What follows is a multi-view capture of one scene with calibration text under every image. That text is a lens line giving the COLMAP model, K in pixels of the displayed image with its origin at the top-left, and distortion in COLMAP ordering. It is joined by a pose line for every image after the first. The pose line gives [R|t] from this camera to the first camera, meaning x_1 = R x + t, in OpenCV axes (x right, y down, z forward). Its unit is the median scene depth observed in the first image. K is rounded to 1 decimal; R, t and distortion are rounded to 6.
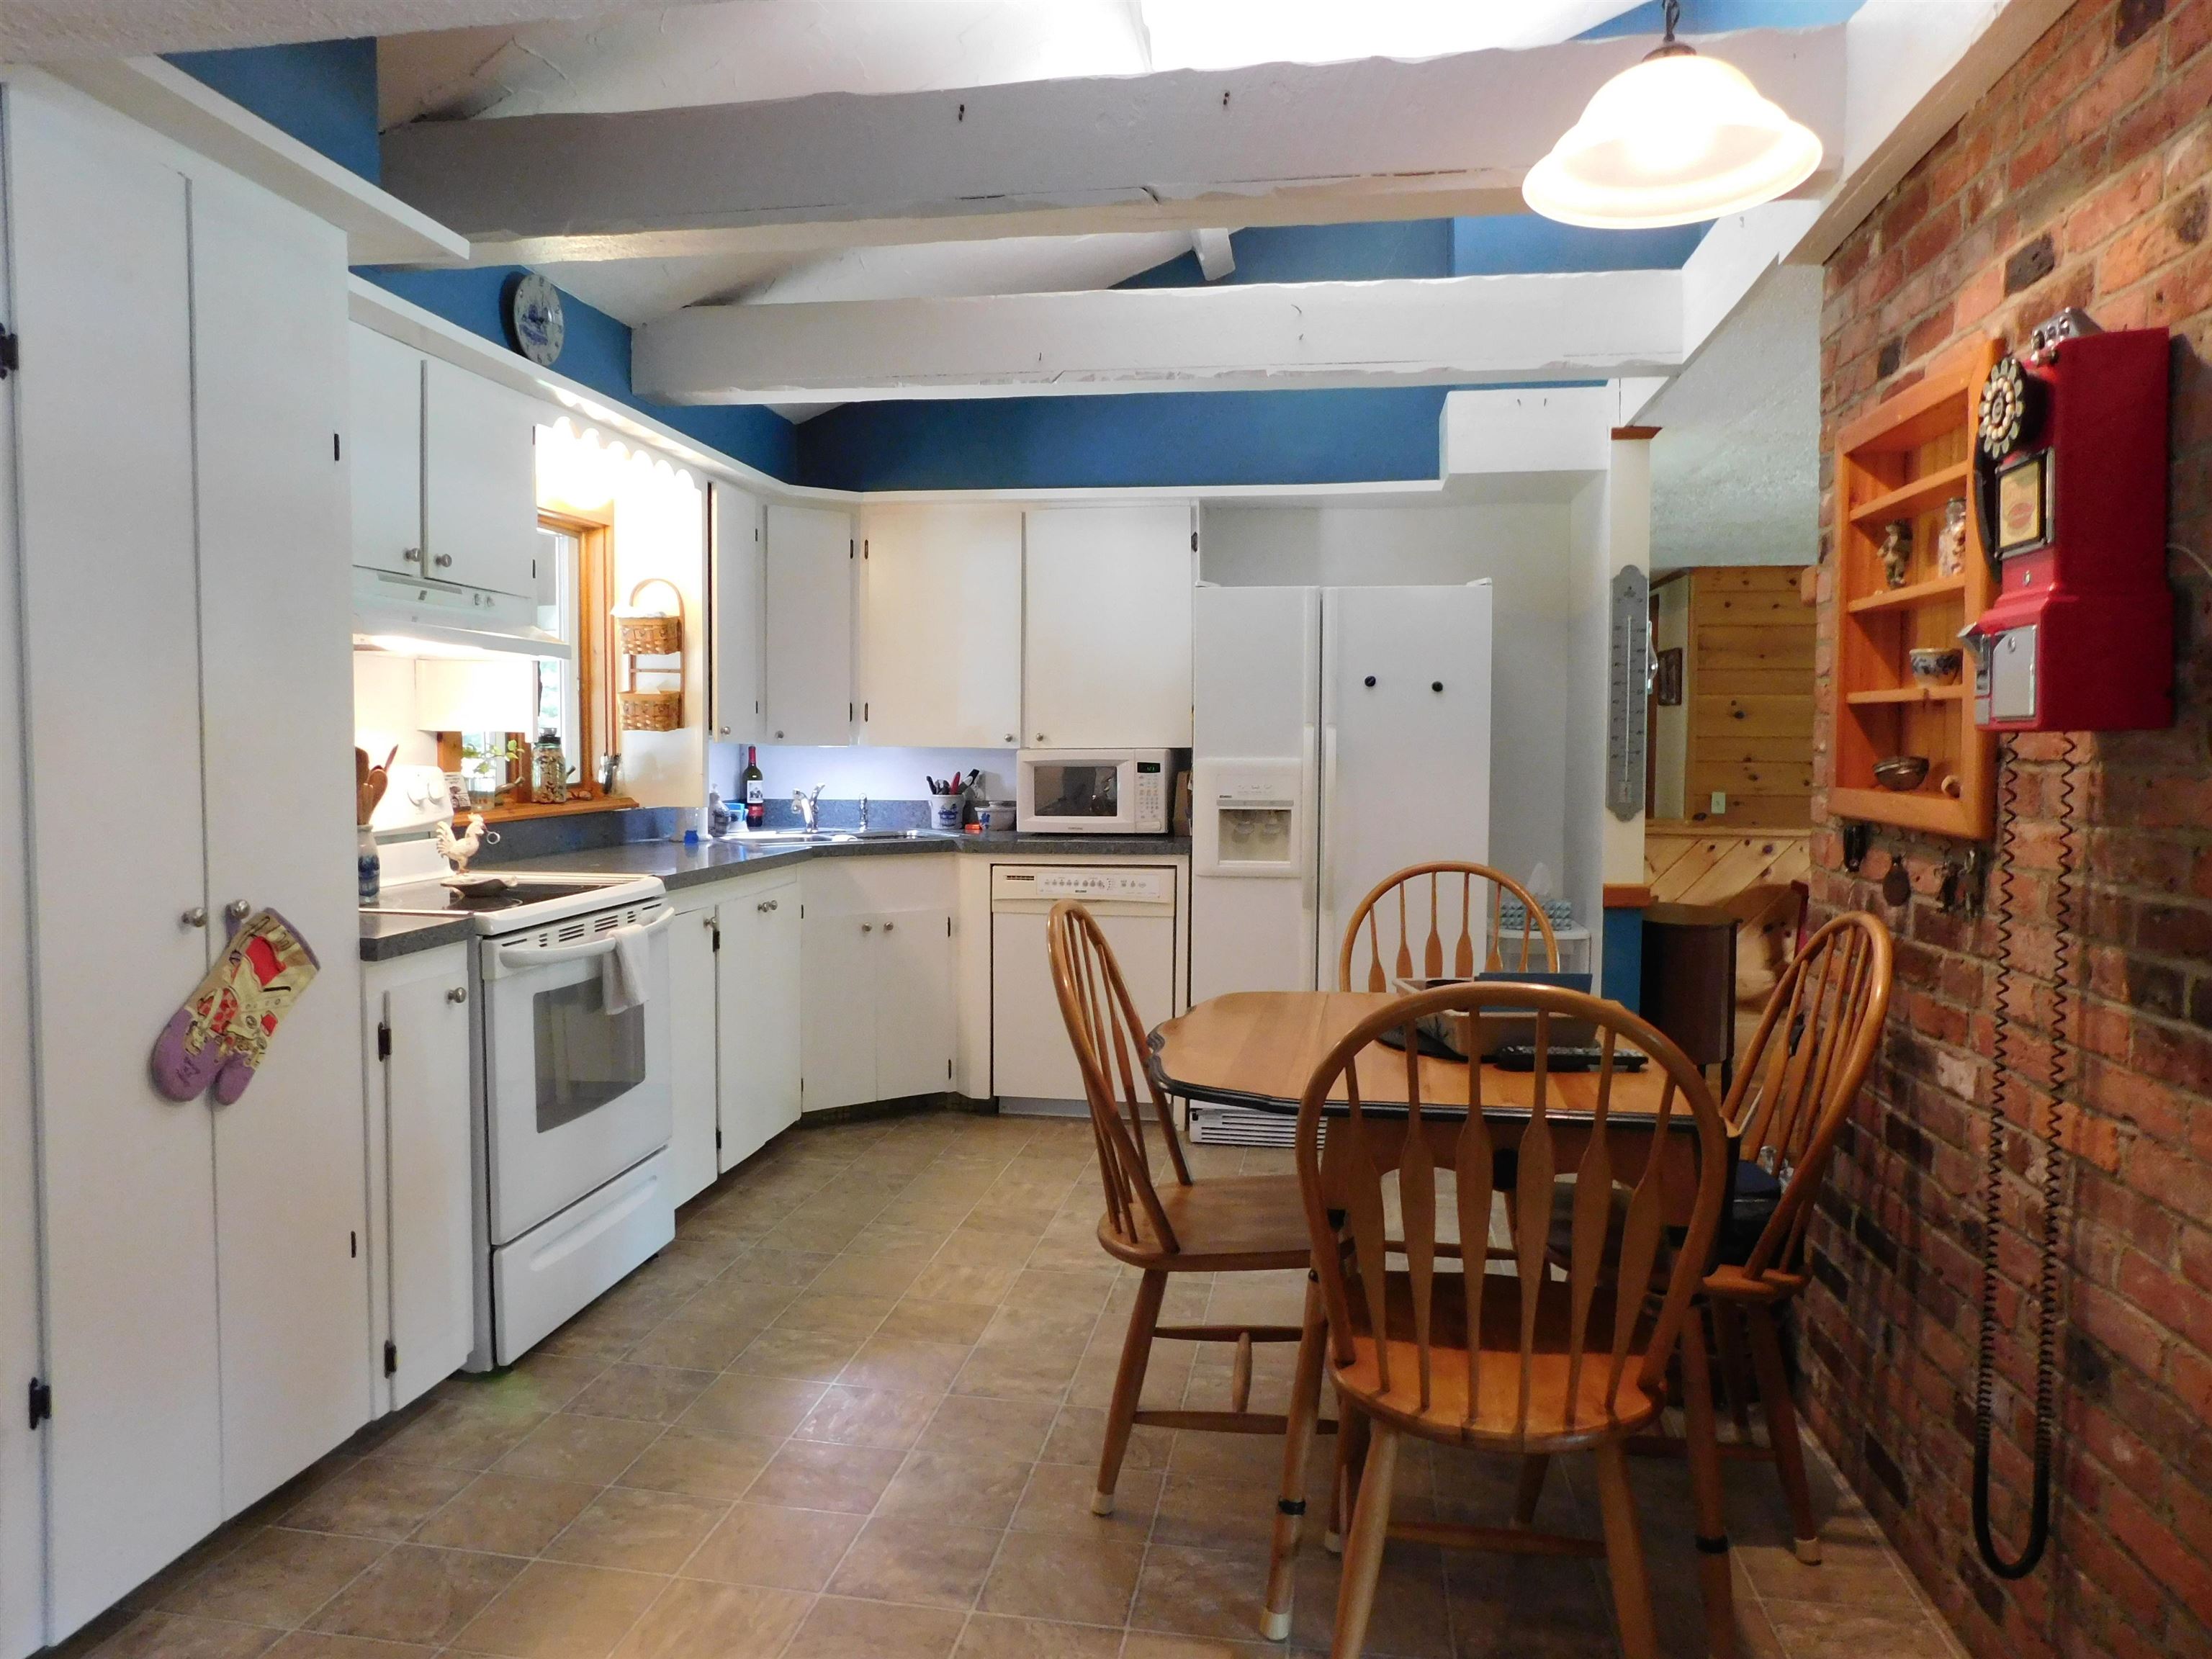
lens RADIAL K [[1483.2, 0, 1154.6], [0, 1483.2, 827.6], [0, 0, 1]] dist [-0.068349, 0.061165]
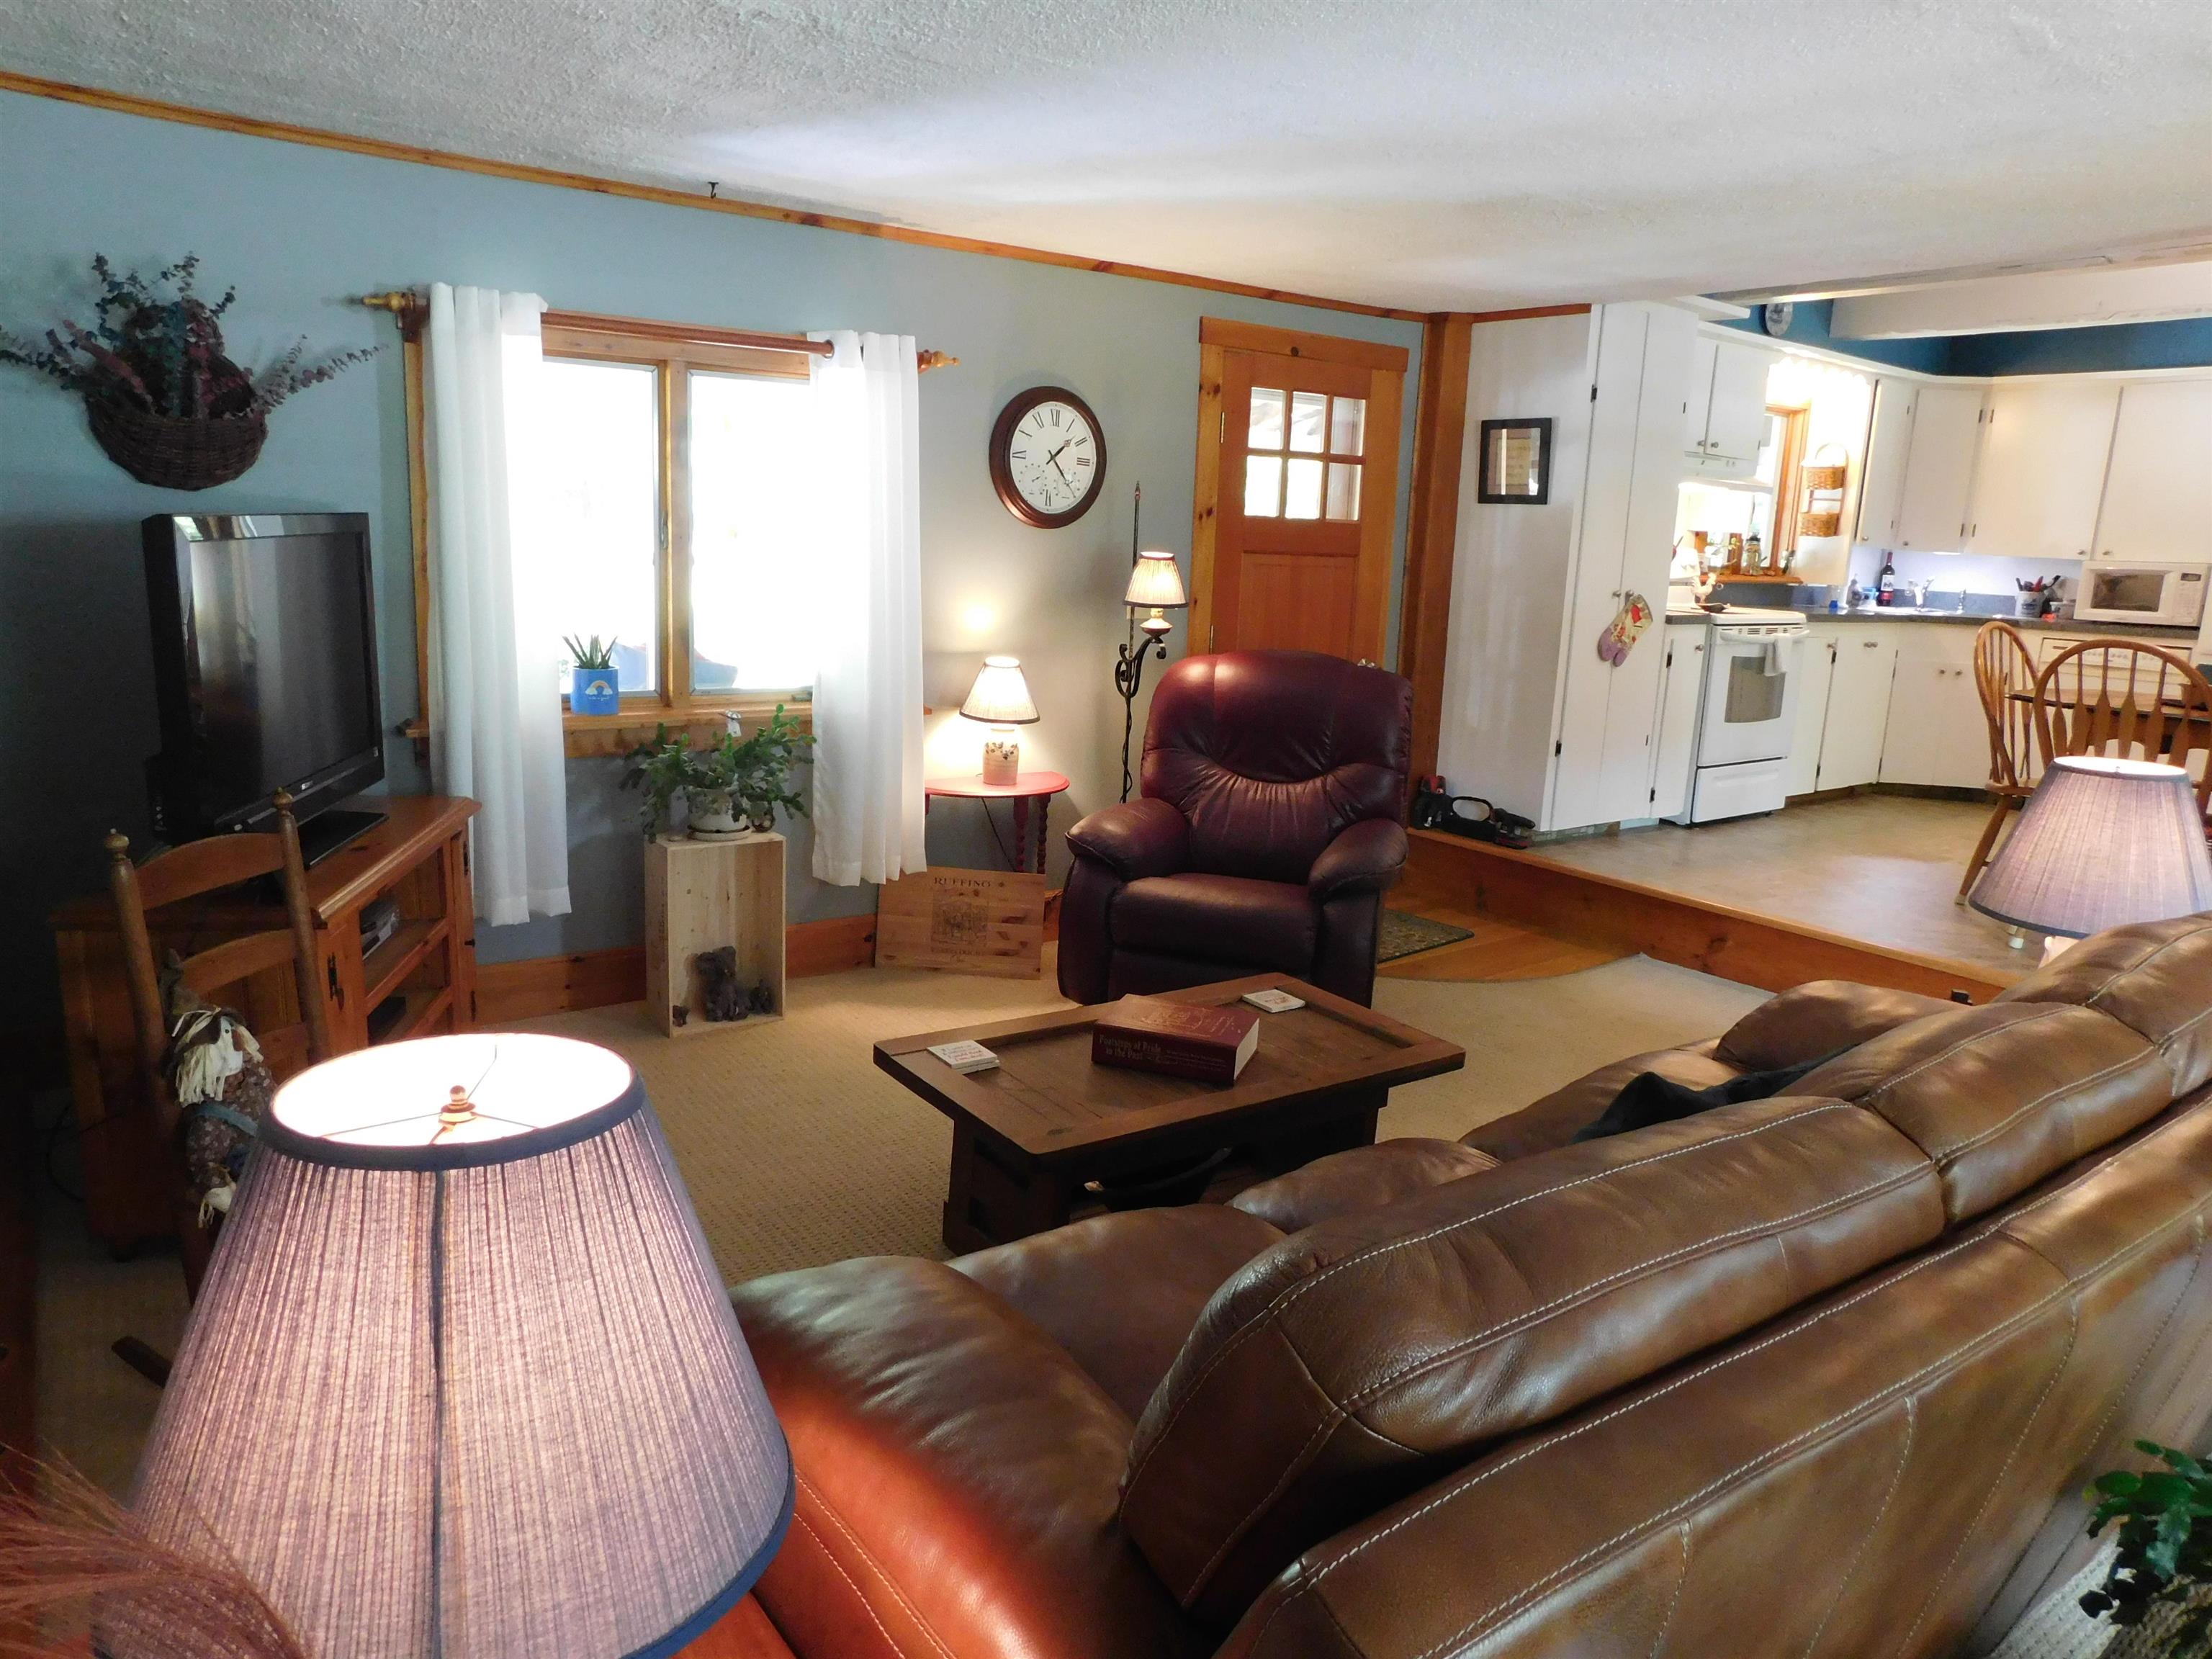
lens RADIAL K [[1486.3, 0, 1110.2], [0, 1486.3, 824.2], [0, 0, 1]] dist [-0.071828, 0.067143]
pose [[0.700948, 0.165239, -0.693806, 0.313596], [-0.079999, 0.984868, 0.153738, 0.066462], [0.708711, -0.052259, 0.703560, -0.779223]]
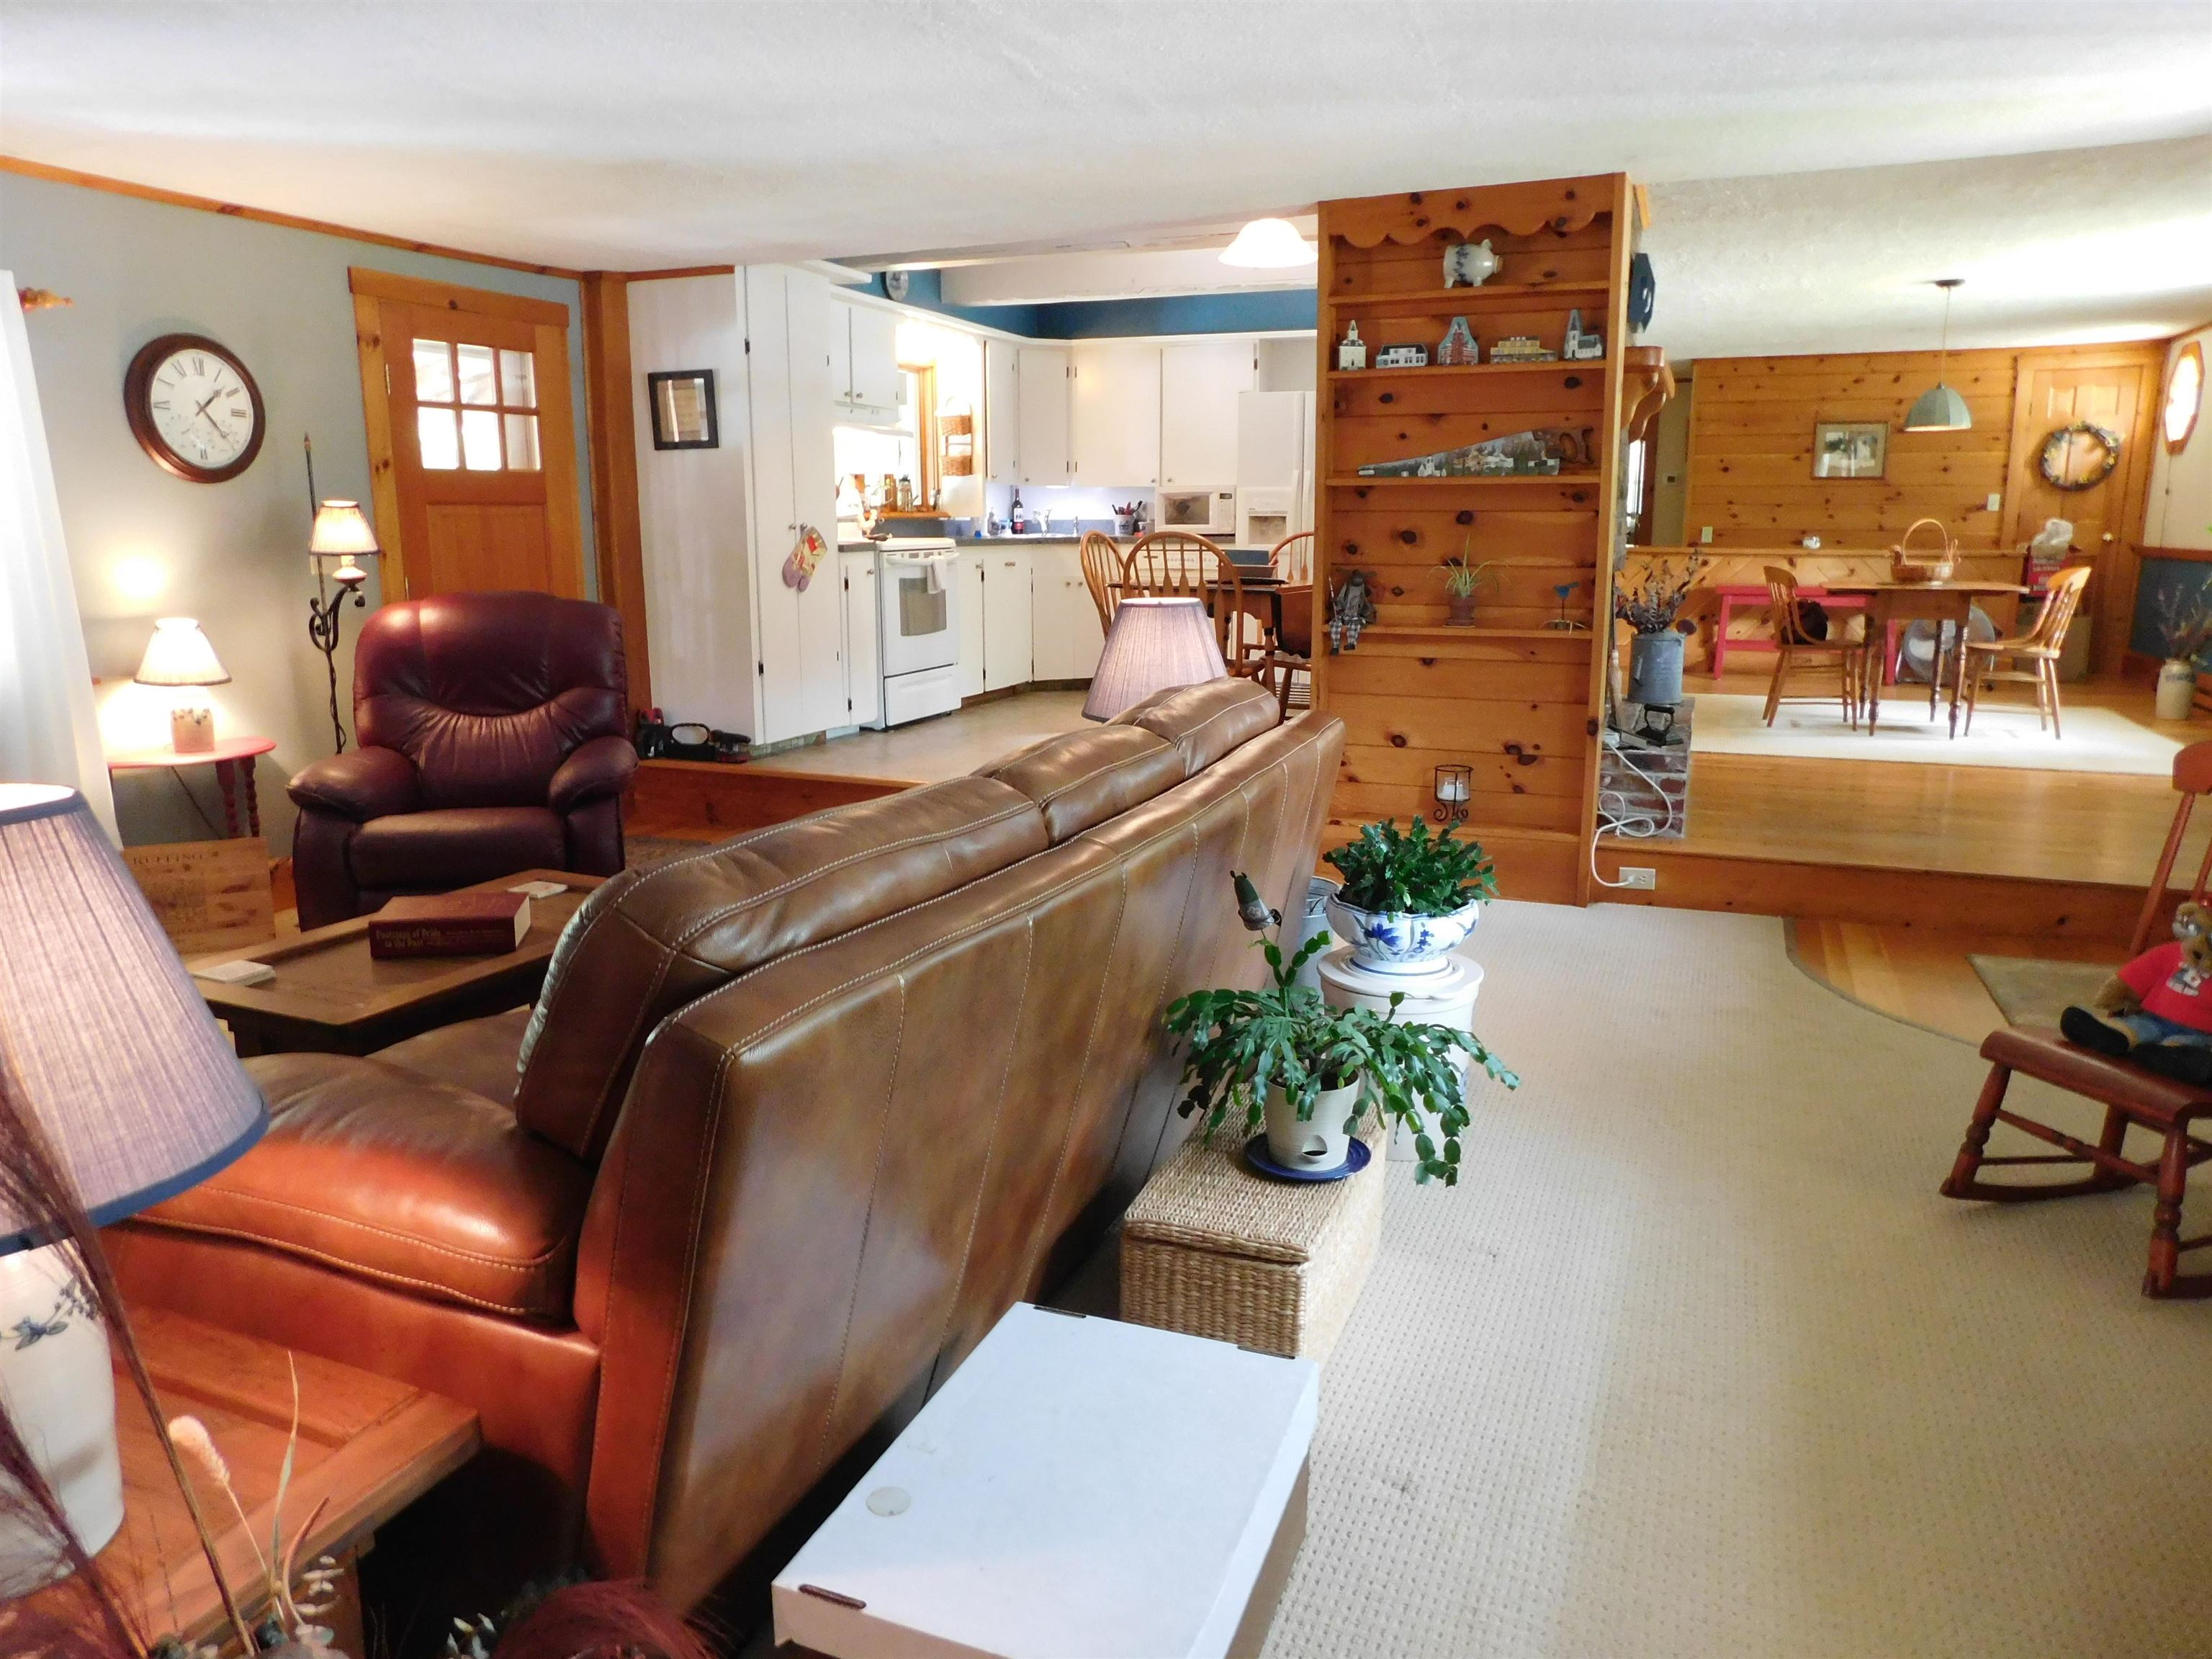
lens RADIAL K [[1477.0, 0, 1152.3], [0, 1477.0, 816.9], [0, 0, 1]] dist [-0.070607, 0.043442]
pose [[0.973246, 0.040356, -0.226192, 0.377385], [-0.008344, 0.990012, 0.140733, 0.107723], [0.229613, -0.135081, 0.963863, -0.892425]]
